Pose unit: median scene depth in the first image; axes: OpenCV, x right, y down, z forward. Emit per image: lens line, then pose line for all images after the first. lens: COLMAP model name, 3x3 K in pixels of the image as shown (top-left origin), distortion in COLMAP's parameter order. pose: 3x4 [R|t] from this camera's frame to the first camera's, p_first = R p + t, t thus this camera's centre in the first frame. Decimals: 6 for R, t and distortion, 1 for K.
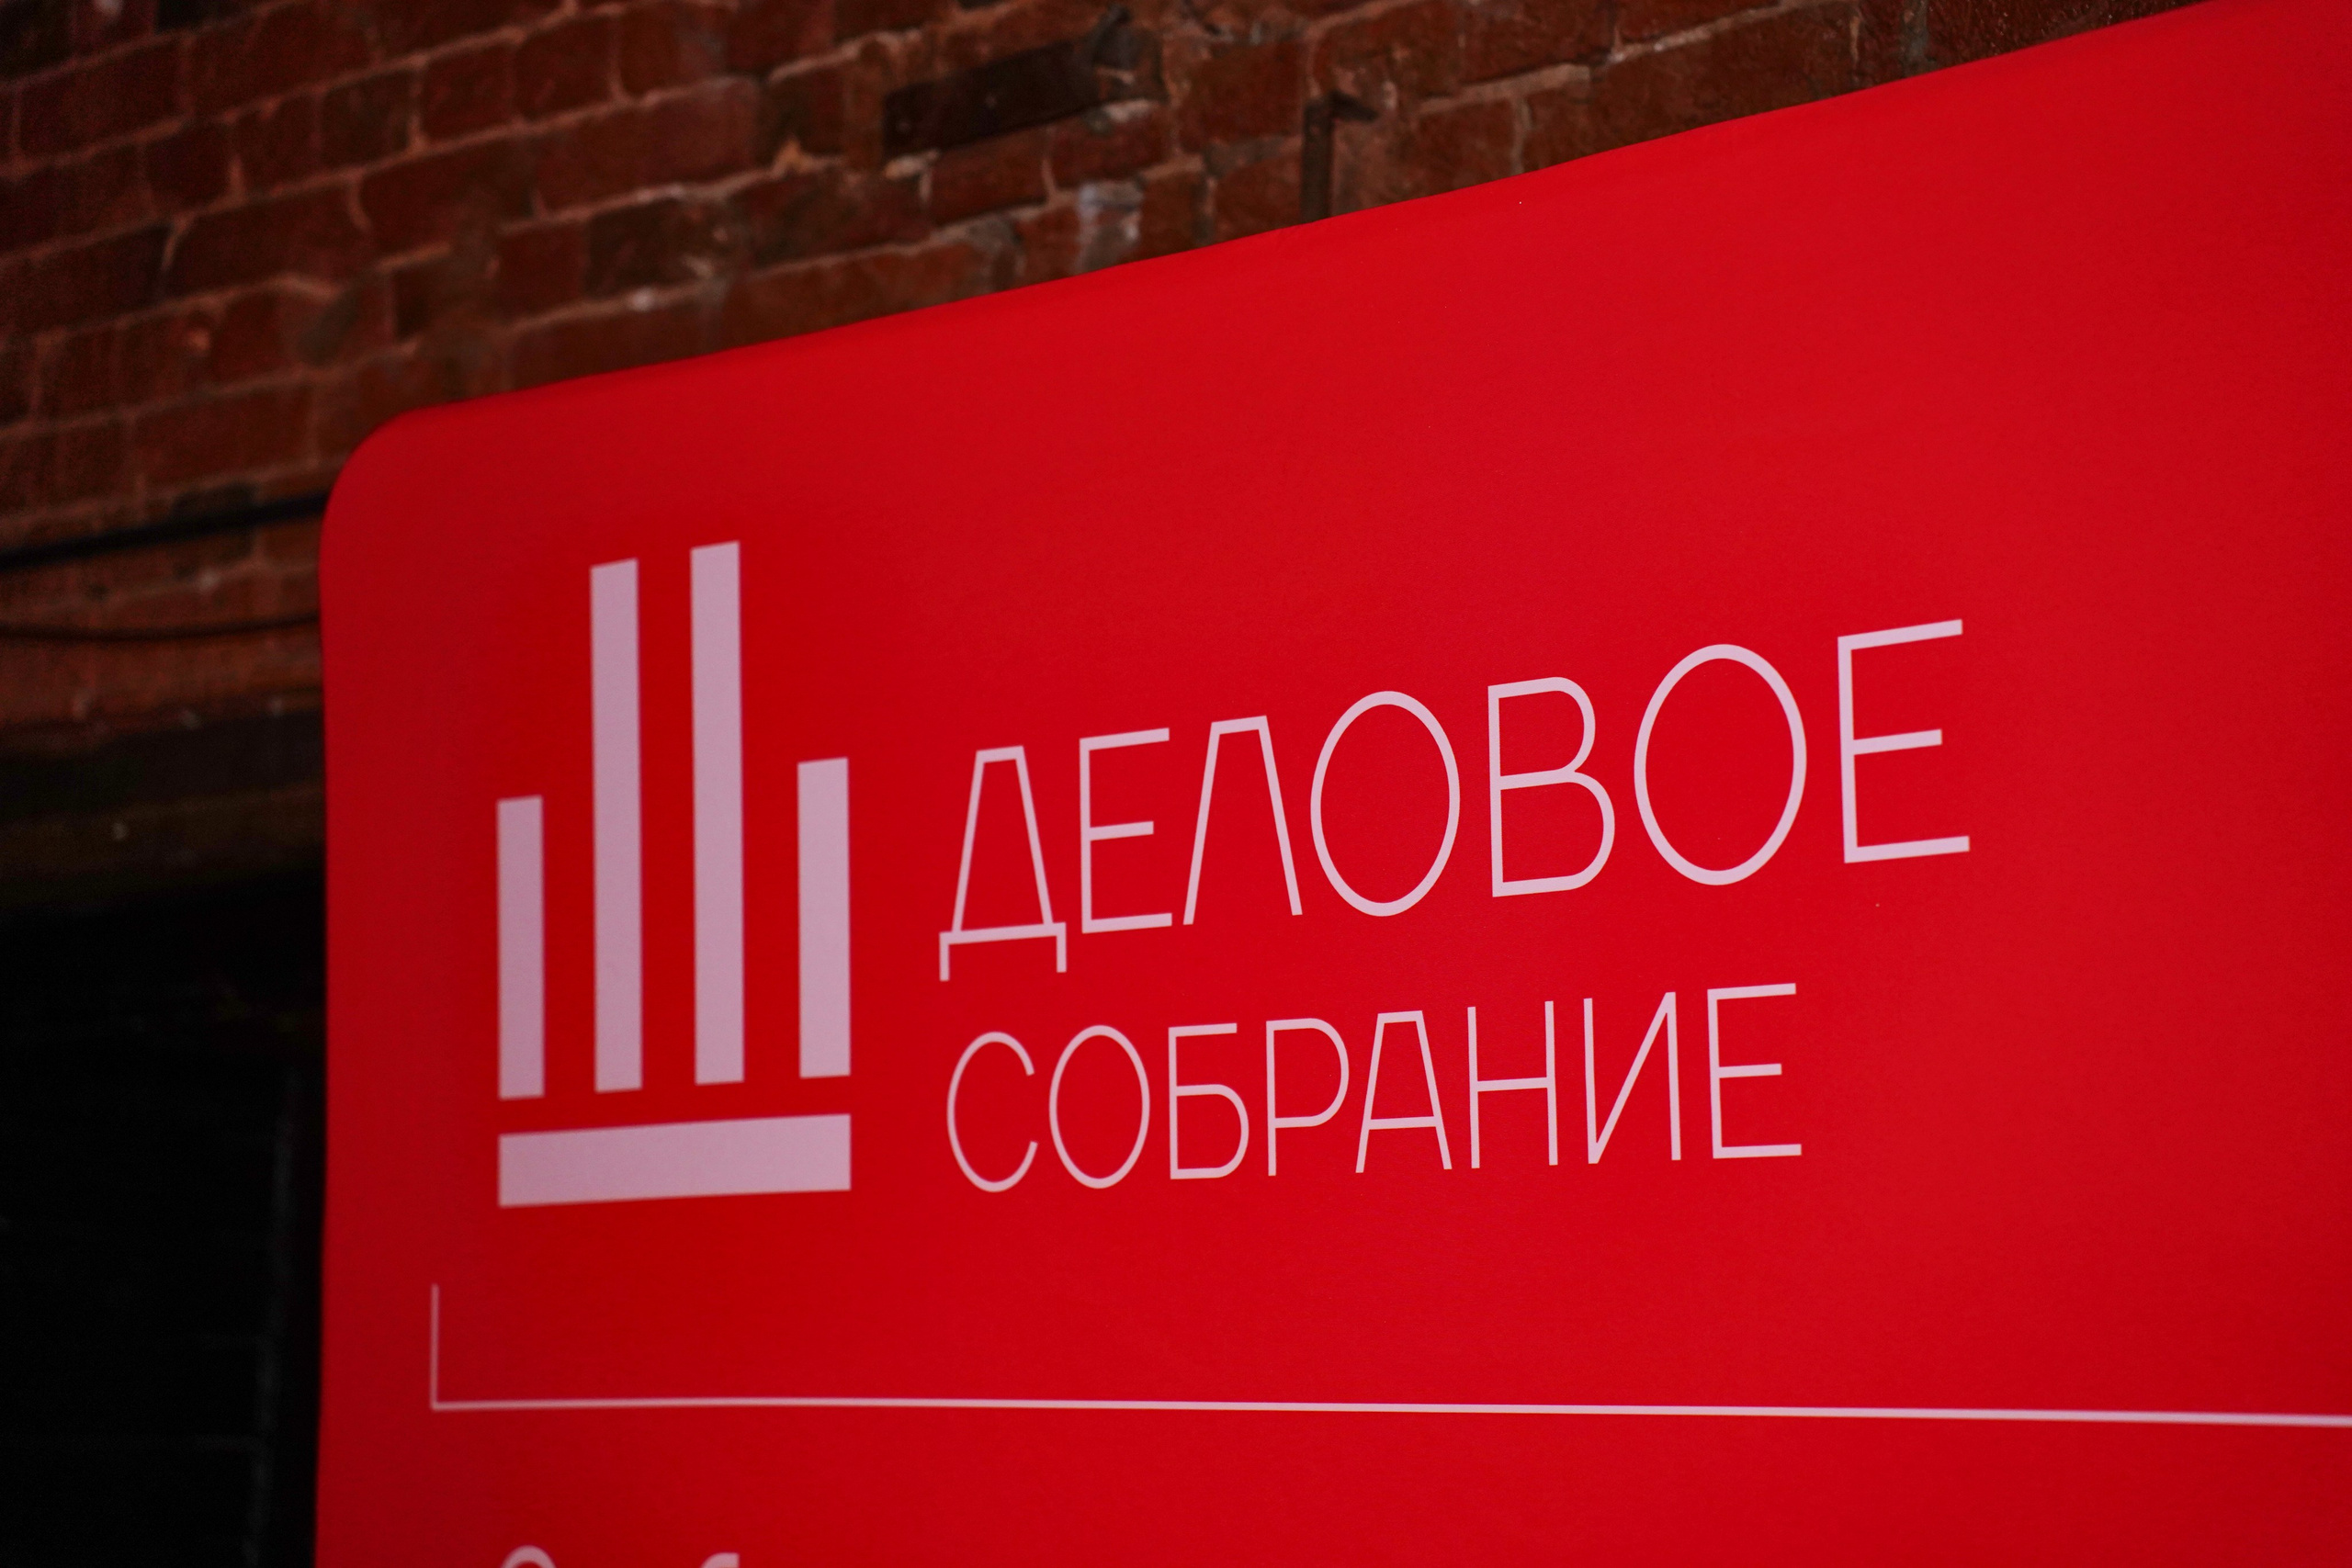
lens RADIAL K [[4864.2, 0, 1128.6], [0, 4864.2, 771.7], [0, 0, 1]] dist [0.513020, 0.000000]
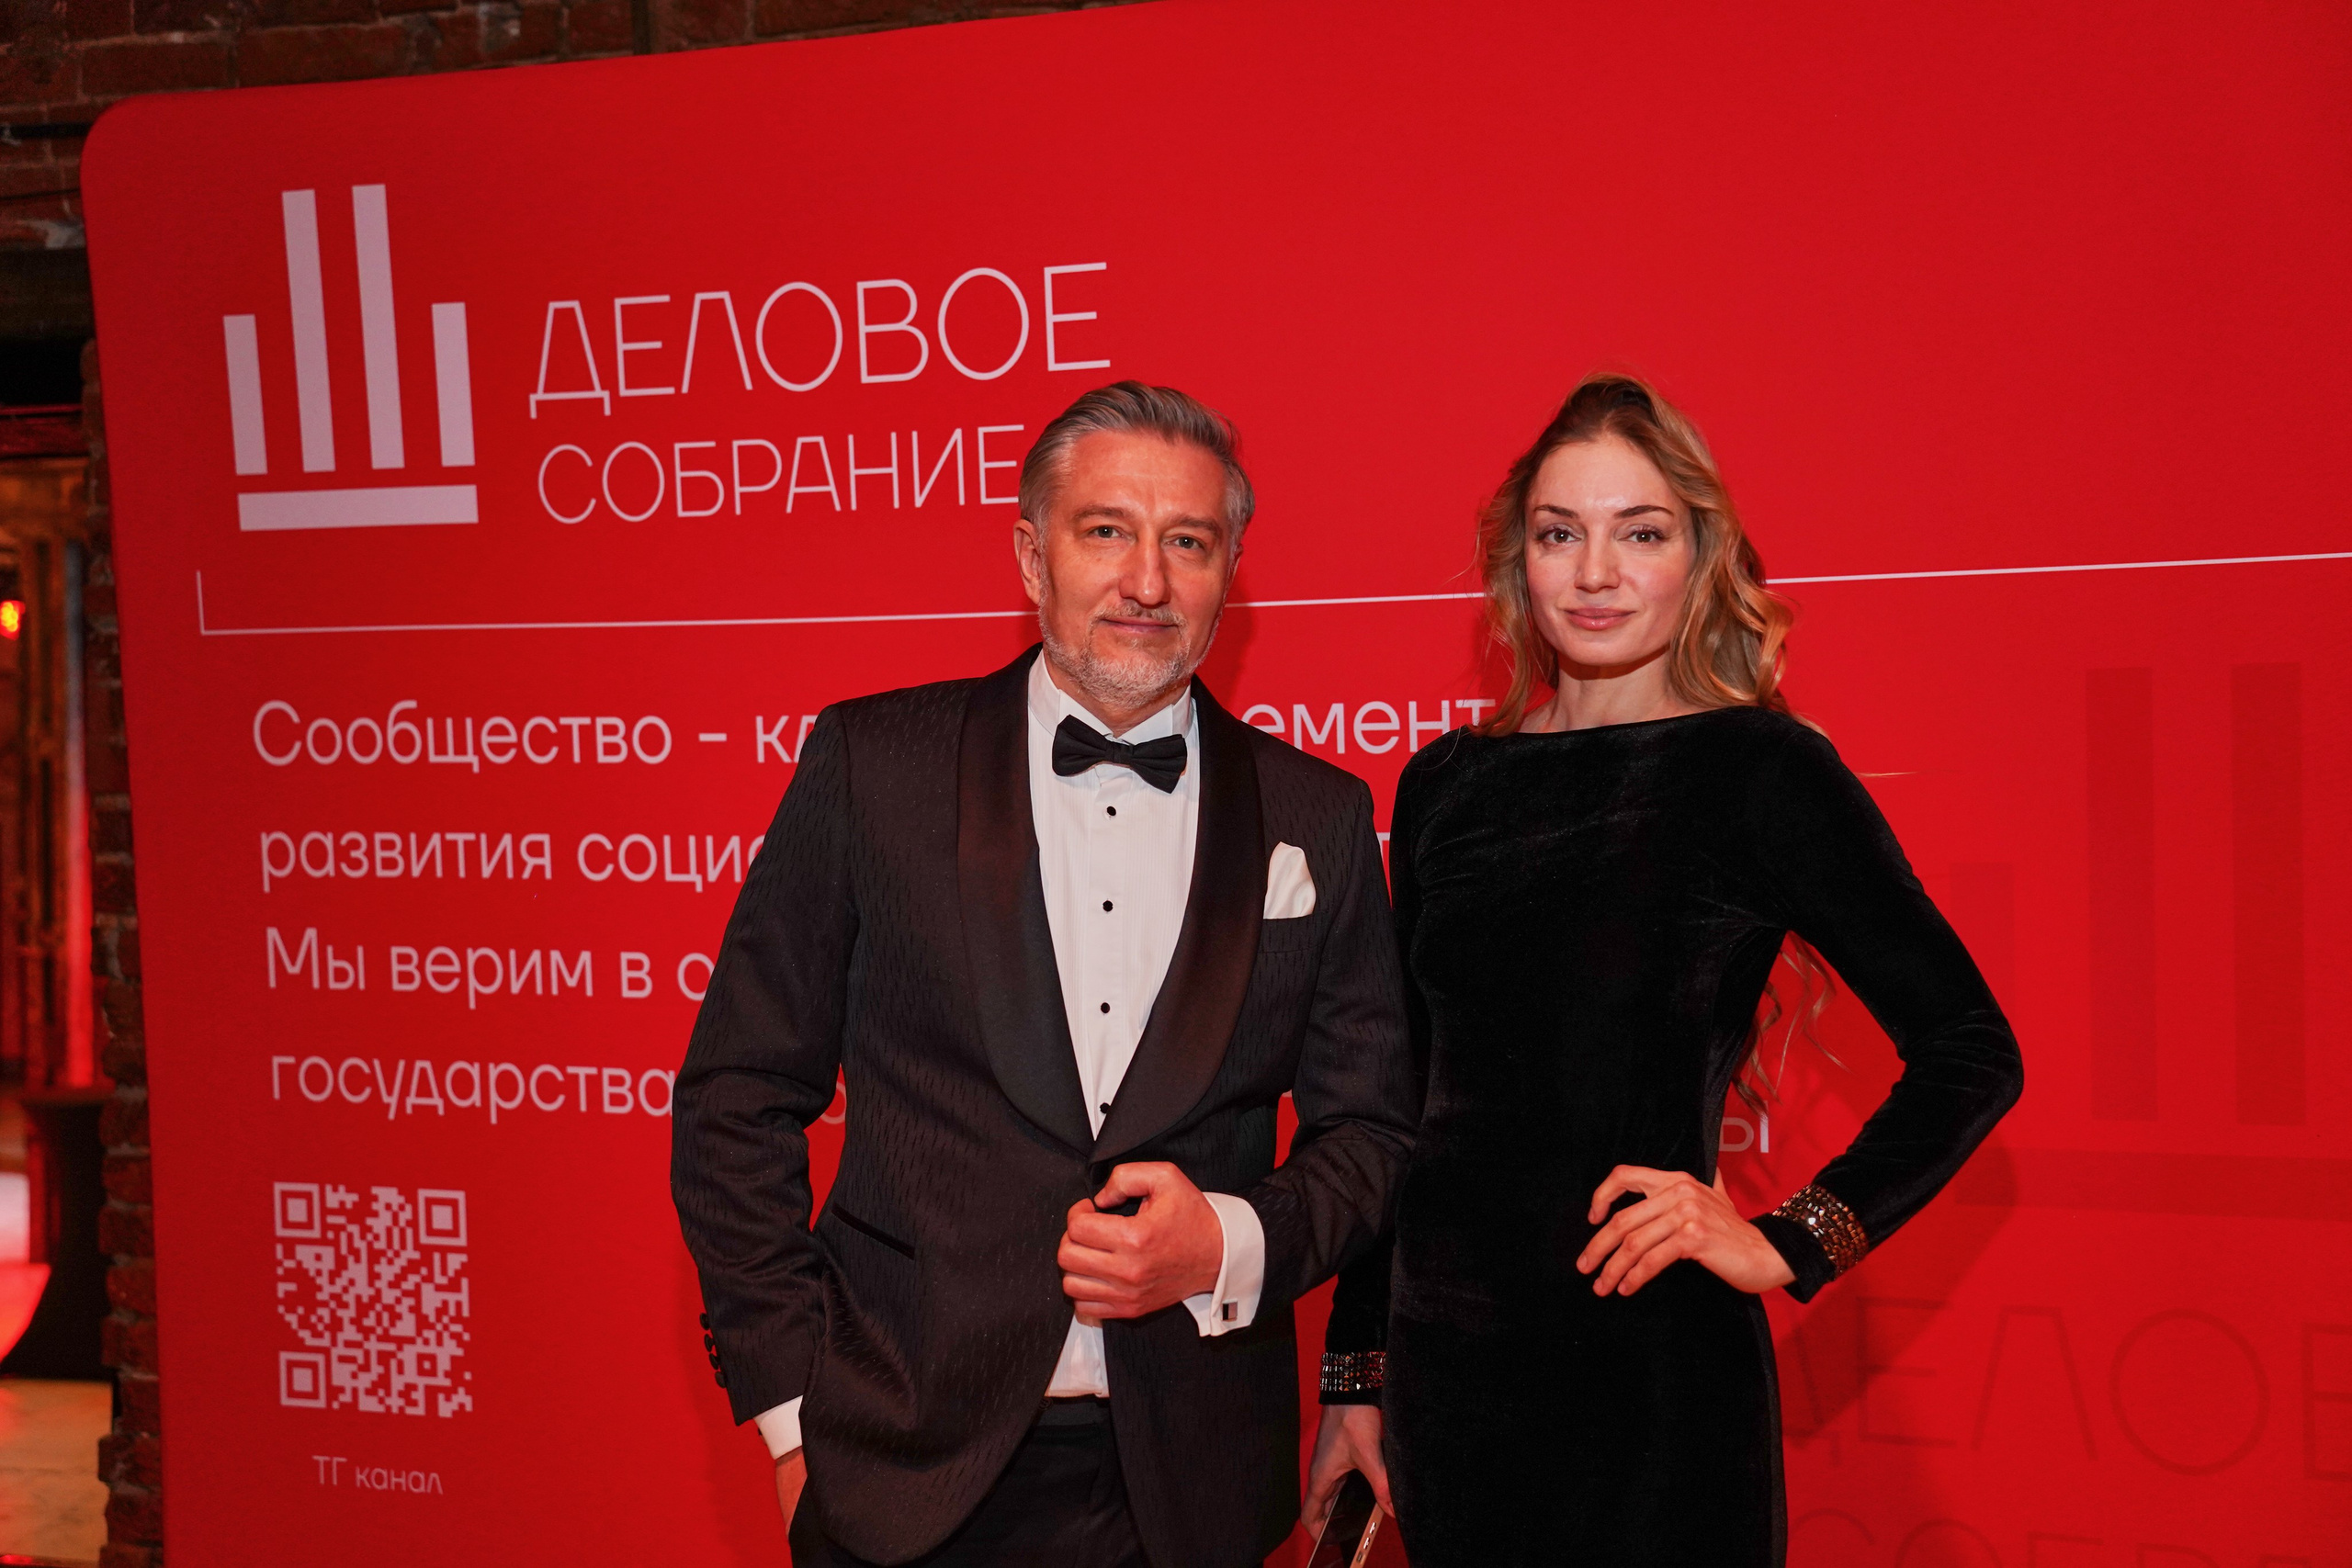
lens RADIAL K [[2584.6, 0, 1140.8], [0, 2584.6, 771.3], [0, 0, 1]] dist [0.071397, 0.000000]
pose [[0.900330, -0.034482, 0.433839, -0.280403], [-0.035448, 0.987734, 0.152070, 0.014998], [-0.433762, -0.152292, 0.888064, -0.076642]]
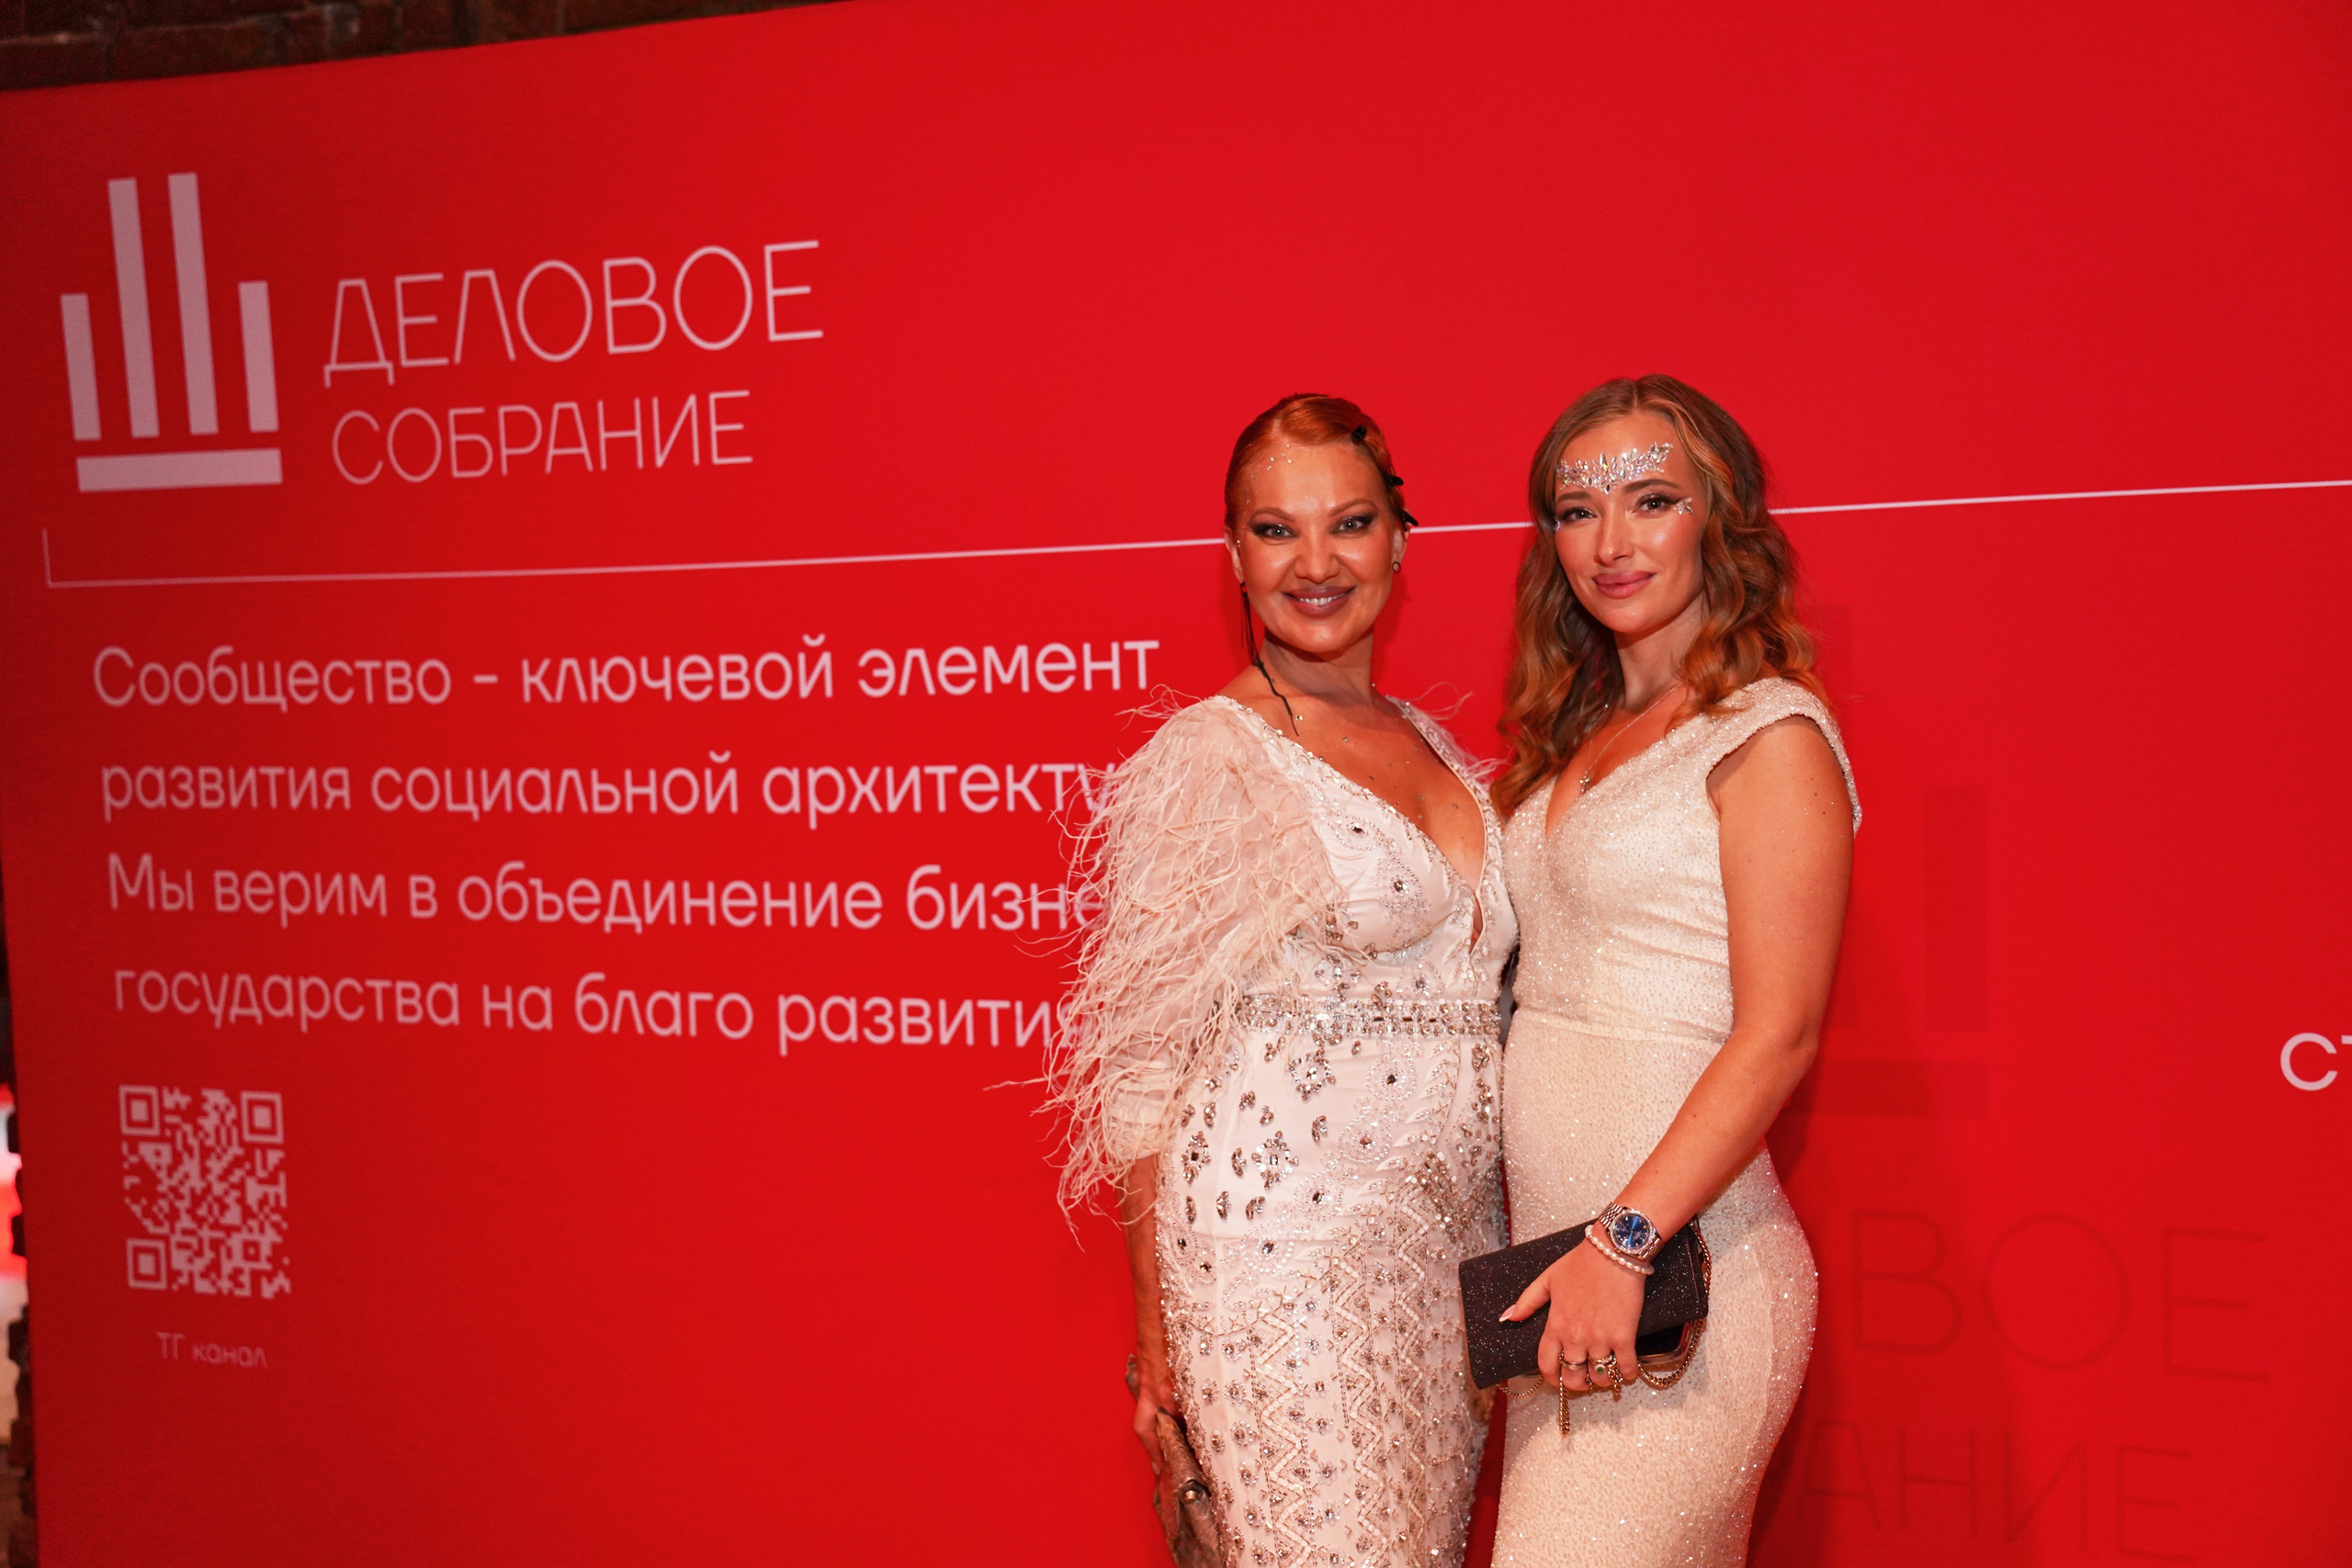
lens RADIAL K [[2527.6, 0, 1146.9], [0, 2527.6, 772.2], [0, 0, 1]] dist [0.063242, 0.000000]
pose [[0.920769, -0.041355, 0.387910, -0.149604], [-0.027315, 0.985090, 0.169858, 0.008863], [-0.389151, -0.166996, 0.905911, -0.205894]]
